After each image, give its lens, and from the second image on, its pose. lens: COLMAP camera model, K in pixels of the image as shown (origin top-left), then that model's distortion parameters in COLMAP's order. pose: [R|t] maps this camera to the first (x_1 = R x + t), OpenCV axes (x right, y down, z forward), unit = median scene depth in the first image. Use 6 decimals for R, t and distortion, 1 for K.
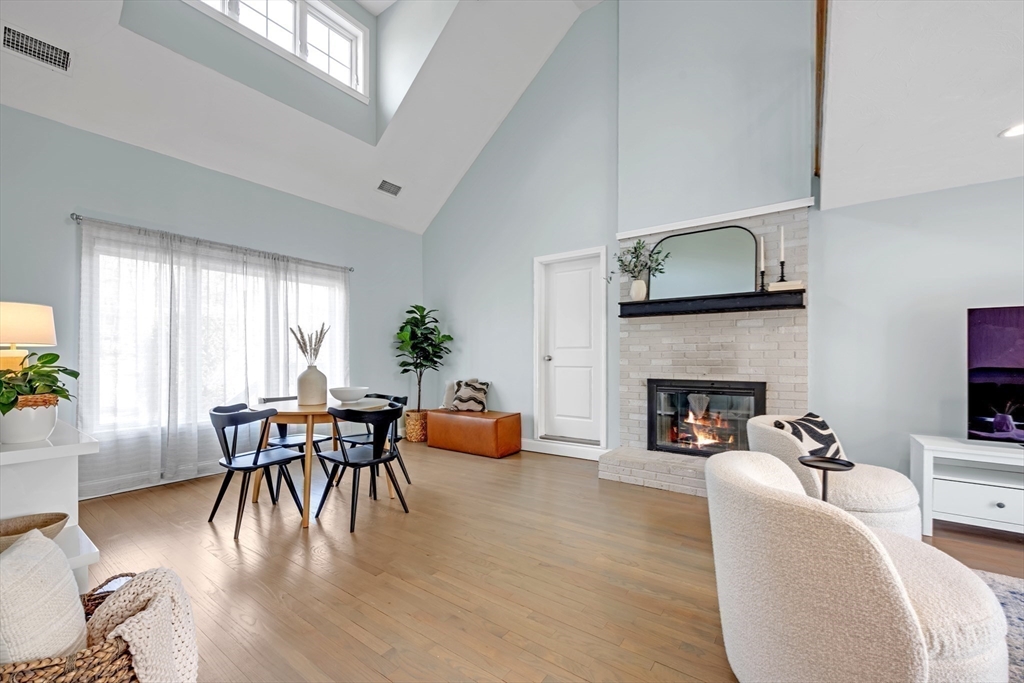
lens RADIAL K [[413.6, 0, 516.3], [0, 413.6, 357.0], [0, 0, 1]] dist [-0.003747, -0.000211]
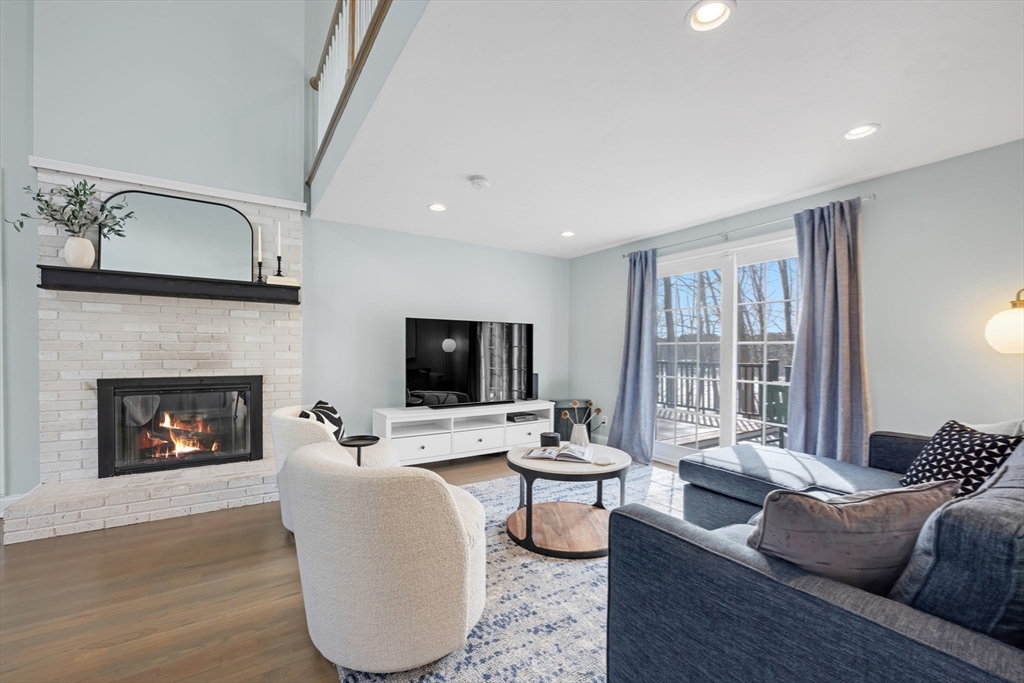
lens RADIAL K [[413.6, 0, 512.2], [0, 413.6, 354.8], [0, 0, 1]] dist [-0.003747, -0.000211]
pose [[0.373160, -0.005413, 0.927751, -0.086073], [-0.007013, 0.999938, 0.008655, -0.000538], [-0.927741, -0.009736, 0.373098, 0.076431]]
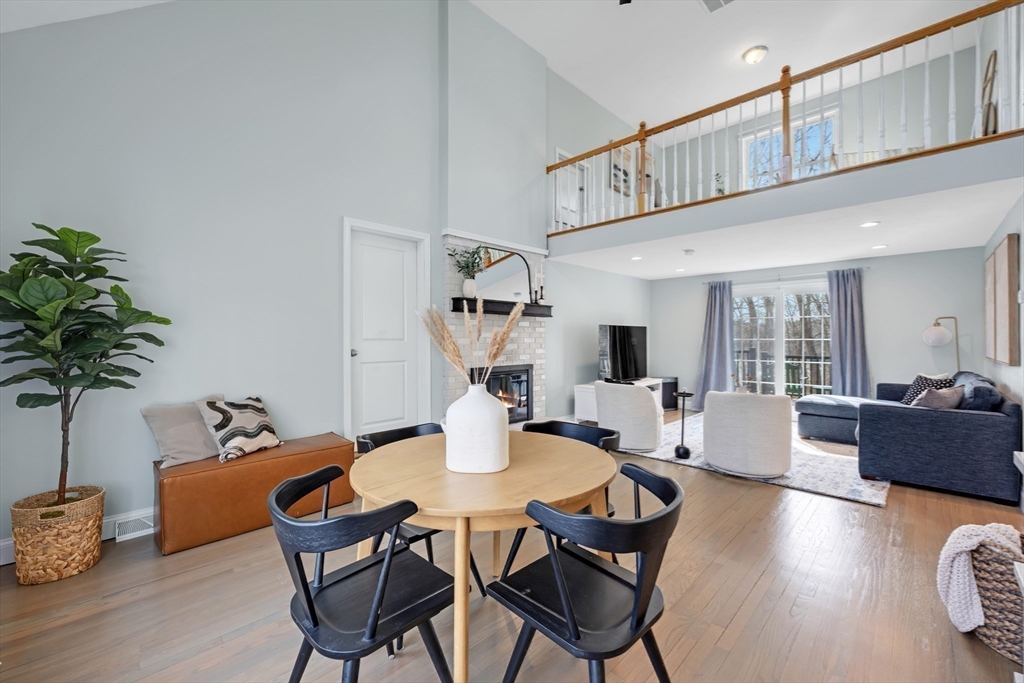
lens RADIAL K [[413.6, 0, 515.3], [0, 413.6, 340.1], [0, 0, 1]] dist [-0.003747, -0.000211]
pose [[0.167640, -0.002853, 0.985844, -0.872794], [0.002848, 0.999993, 0.002409, -0.030087], [-0.985844, 0.002404, 0.167647, 0.794240]]
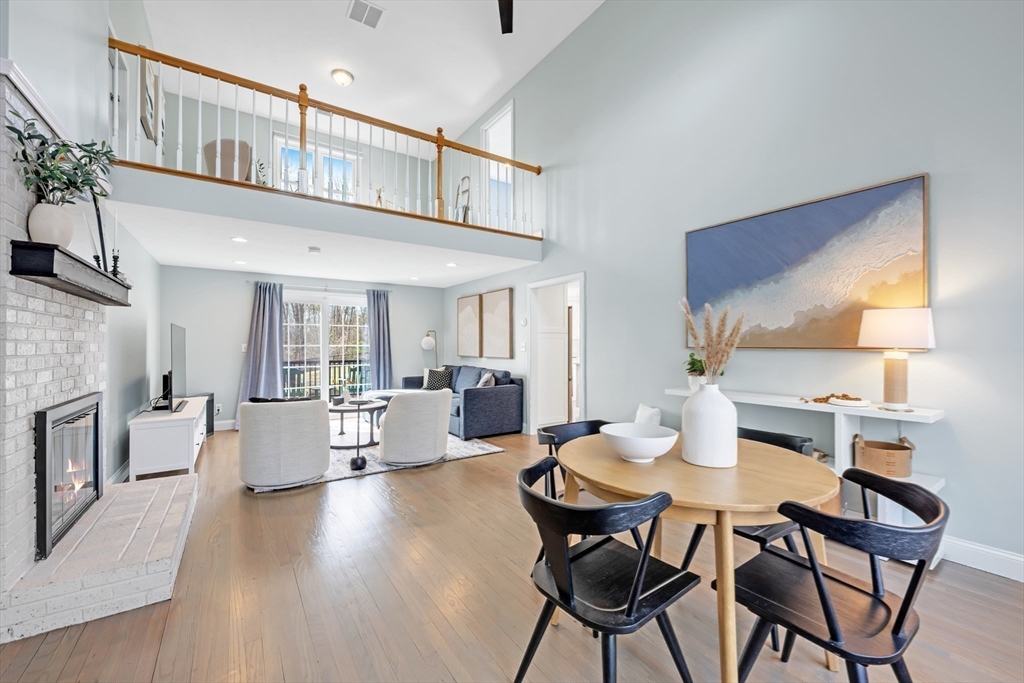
lens RADIAL K [[413.6, 0, 508.2], [0, 413.6, 342.2], [0, 0, 1]] dist [-0.003747, -0.000211]
pose [[-0.927250, 0.007260, 0.374373, -0.422228], [0.005814, 0.999971, -0.004992, -0.026845], [-0.374398, -0.002452, -0.927265, 1.426447]]
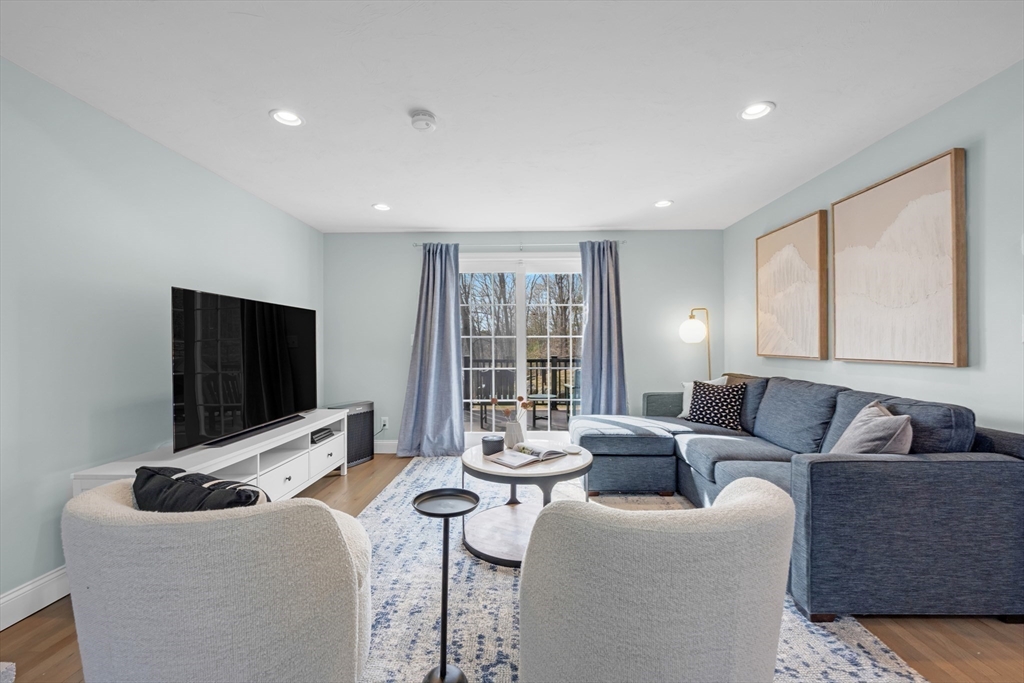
lens RADIAL K [[413.6, 0, 515.0], [0, 413.6, 343.3], [0, 0, 1]] dist [-0.003747, -0.000211]
pose [[-0.553310, 0.006946, 0.832947, 0.066321], [0.006890, 0.999969, -0.003762, -0.000961], [-0.832947, 0.003658, -0.553341, 0.661914]]
